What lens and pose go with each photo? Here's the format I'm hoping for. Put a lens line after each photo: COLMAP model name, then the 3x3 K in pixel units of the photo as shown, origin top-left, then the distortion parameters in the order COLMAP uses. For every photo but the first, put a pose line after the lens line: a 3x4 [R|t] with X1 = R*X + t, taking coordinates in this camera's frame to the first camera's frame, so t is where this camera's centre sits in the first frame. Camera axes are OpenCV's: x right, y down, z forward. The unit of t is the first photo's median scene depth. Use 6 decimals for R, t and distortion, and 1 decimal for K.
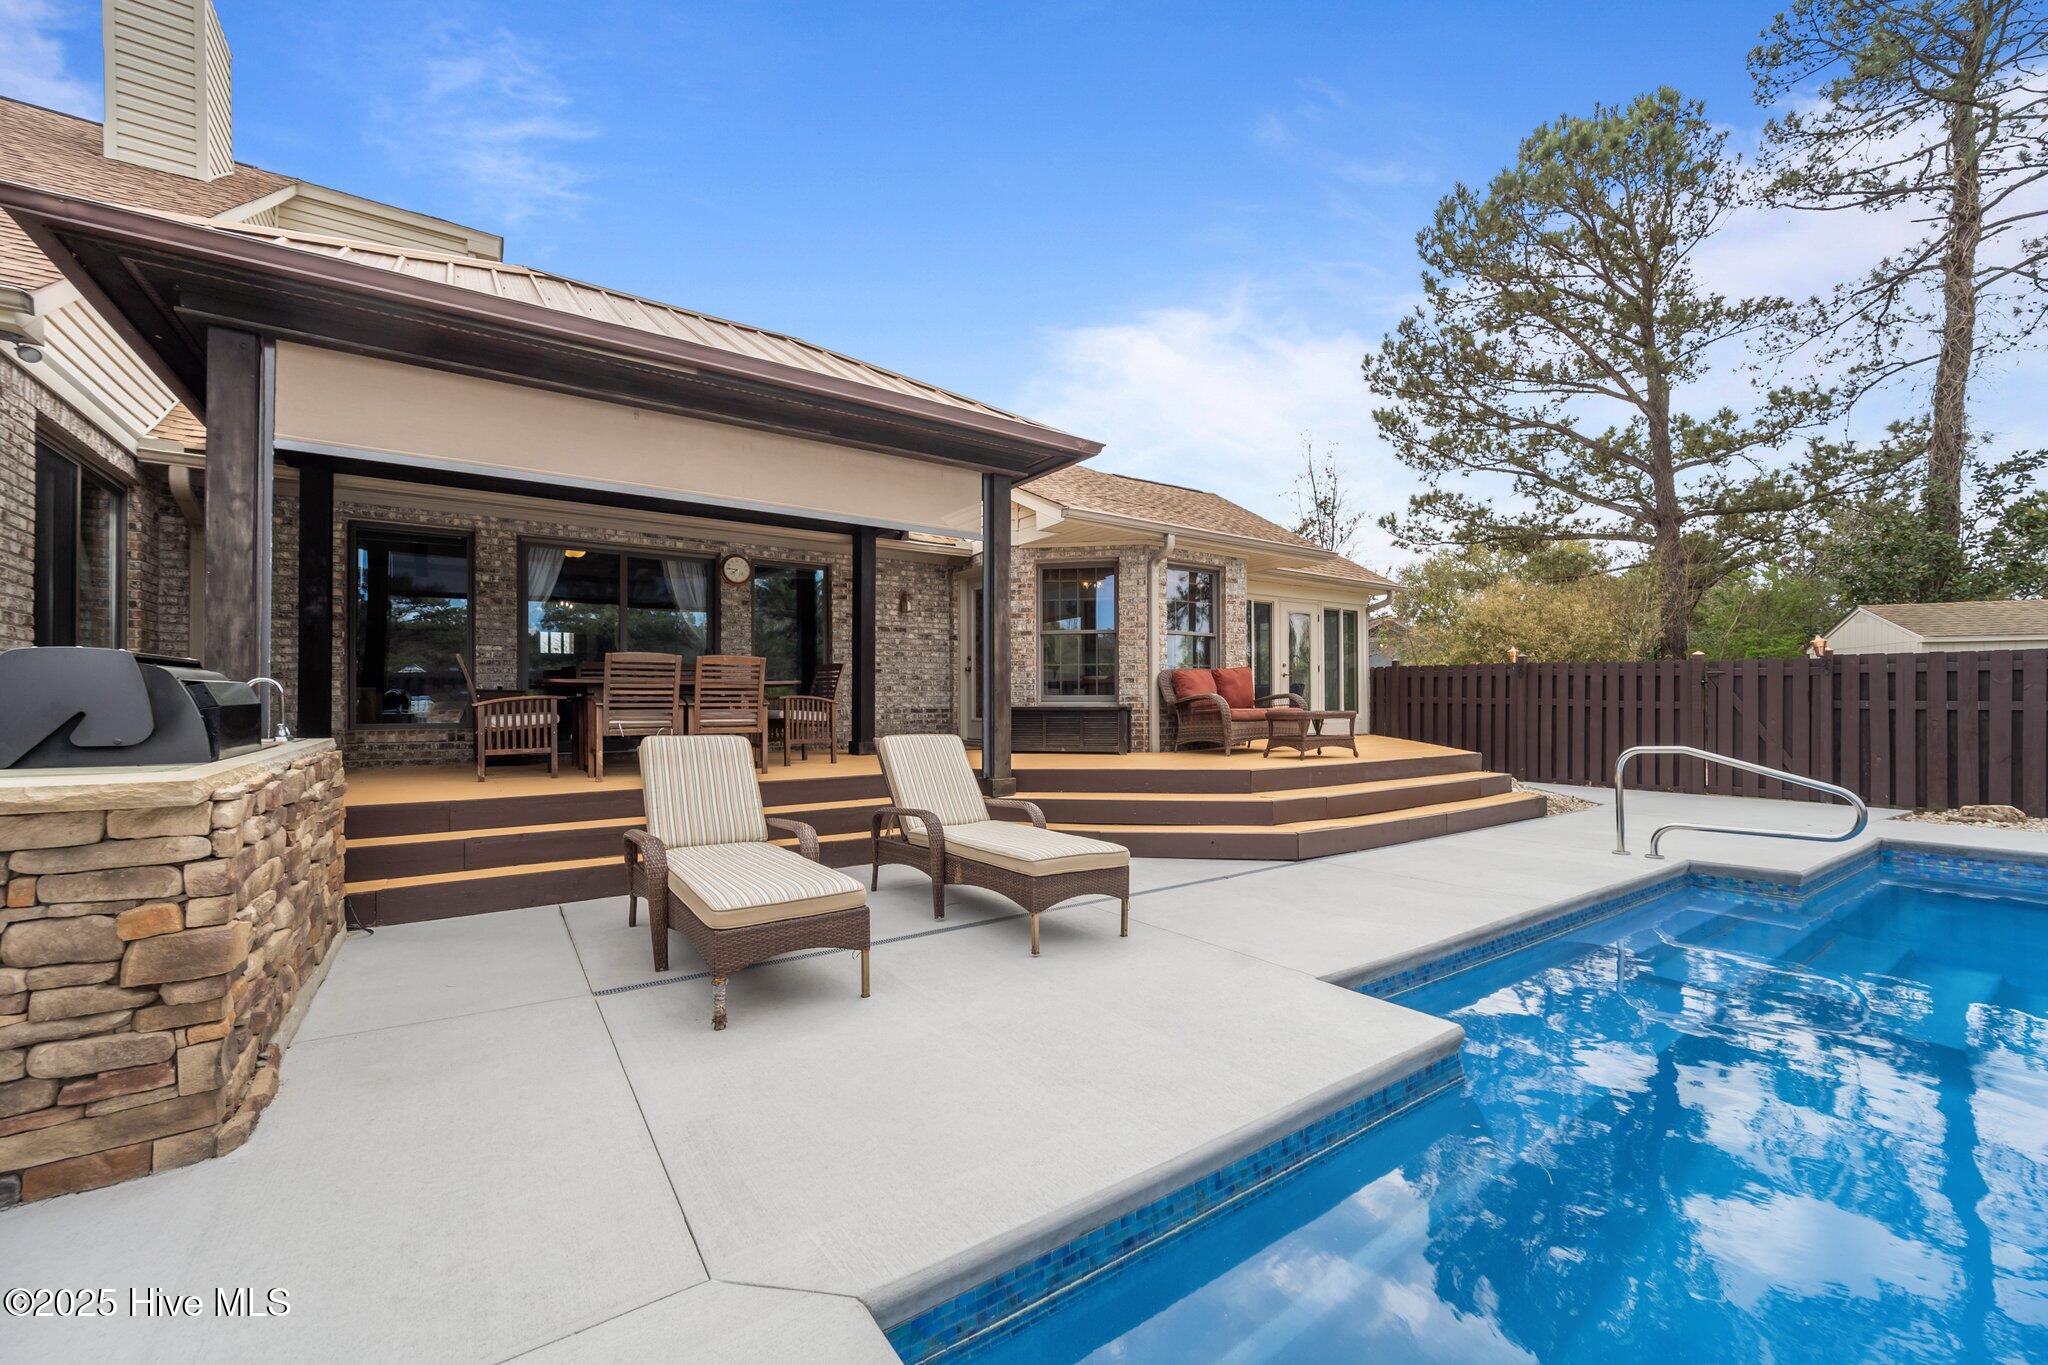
lens RADIAL K [[813.3, 0, 1034.2], [0, 813.3, 696.8], [0, 0, 1]] dist [0.001499, 0.000568]
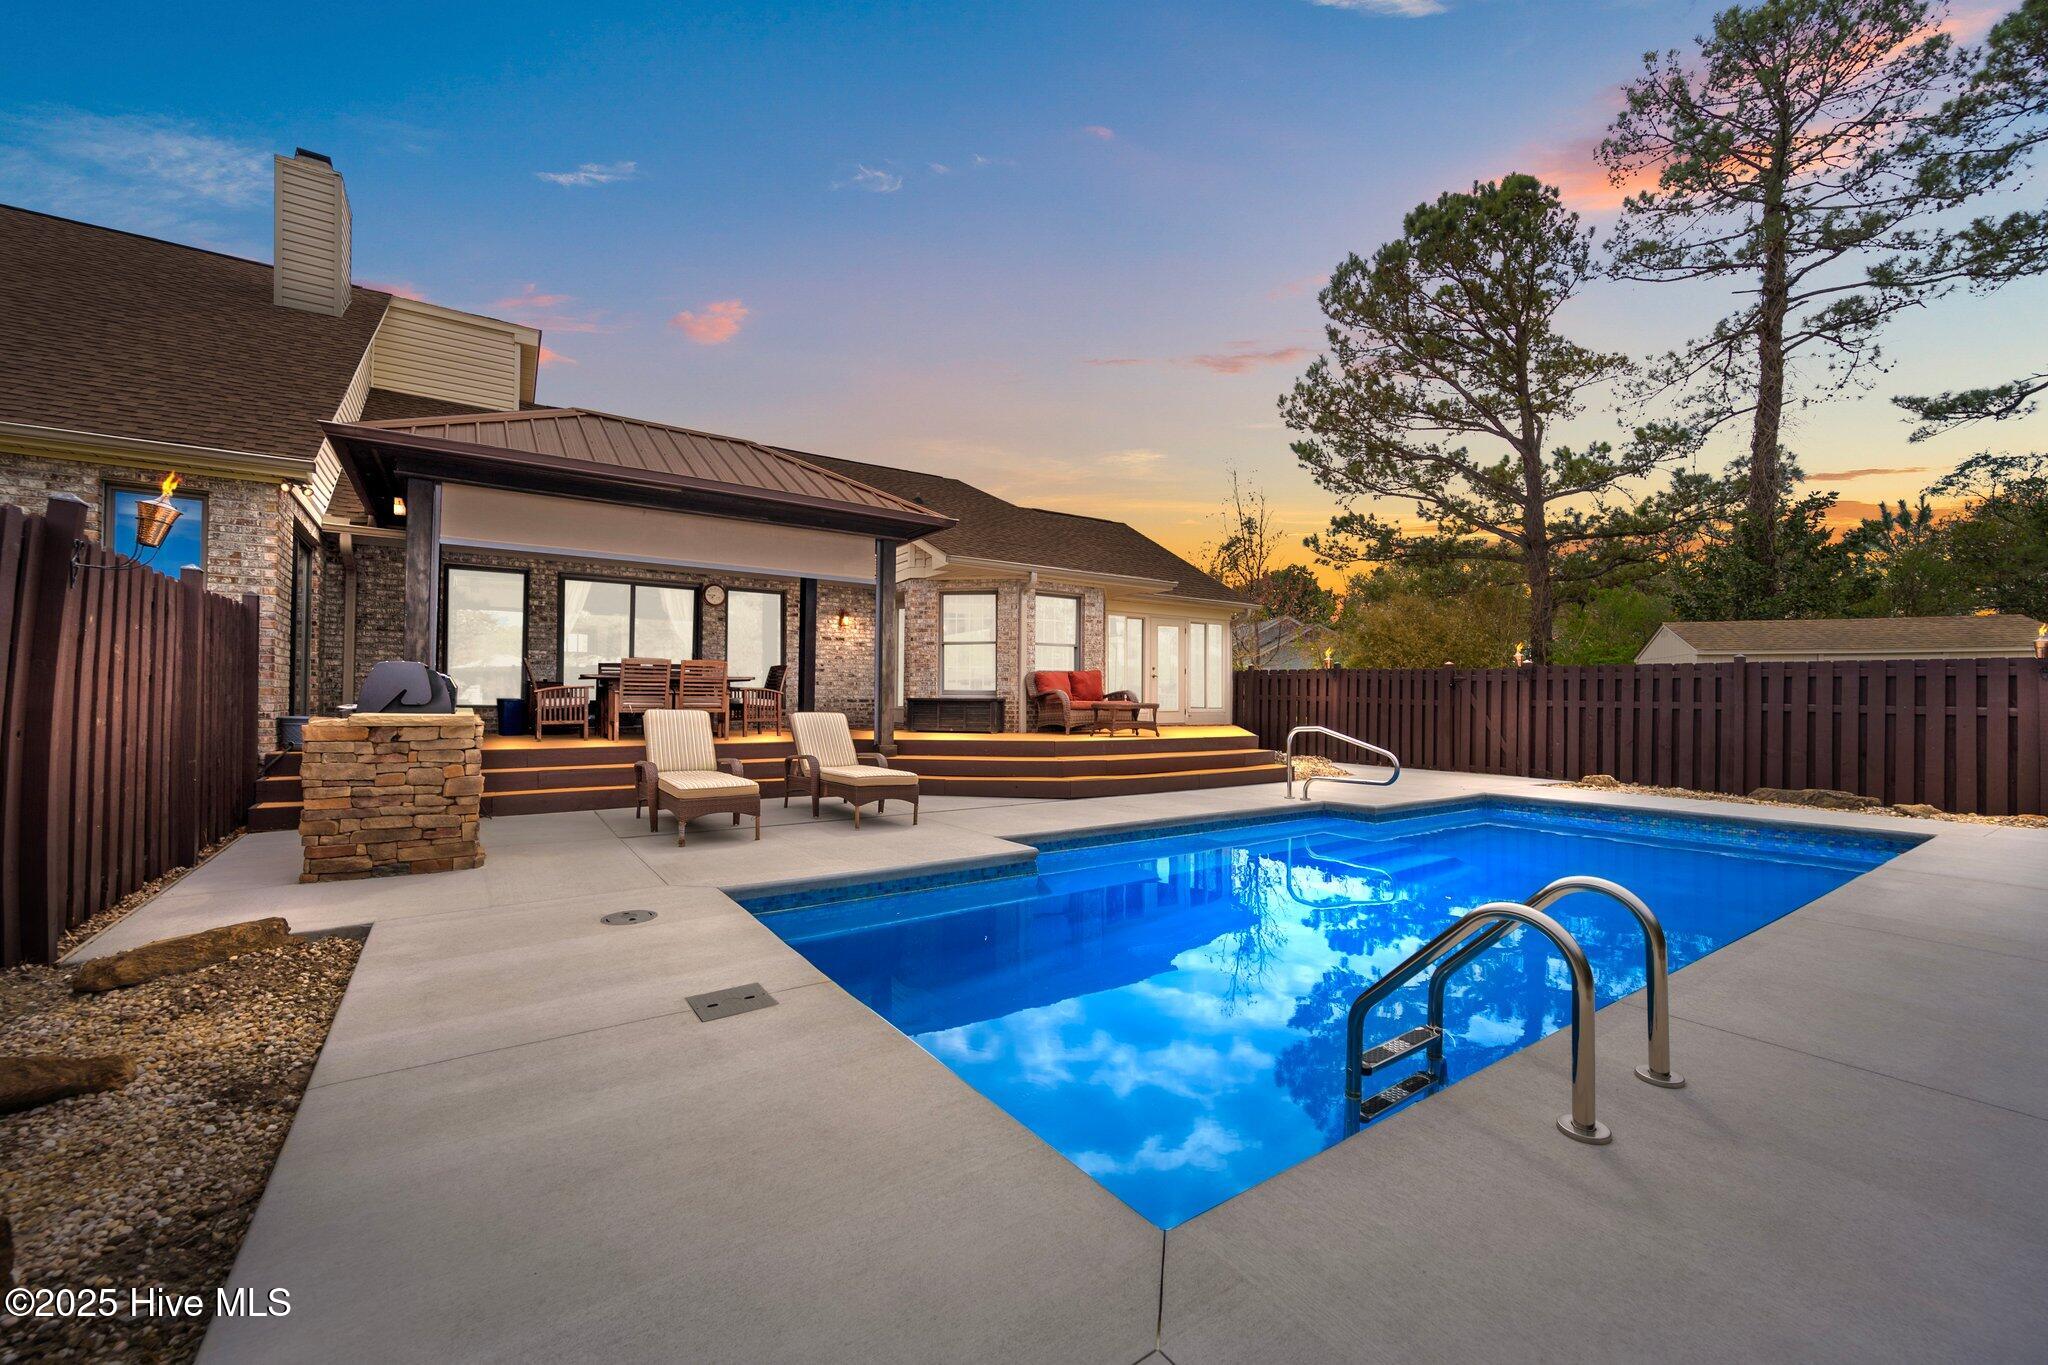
lens RADIAL K [[813.3, 0, 1022.7], [0, 813.3, 691.4], [0, 0, 1]] dist [0.001499, 0.000568]
pose [[0.999852, 0.010453, -0.013650, 0.075939], [-0.010491, 0.999941, -0.002739, 0.001263], [0.013621, 0.002882, 0.999903, -0.158621]]
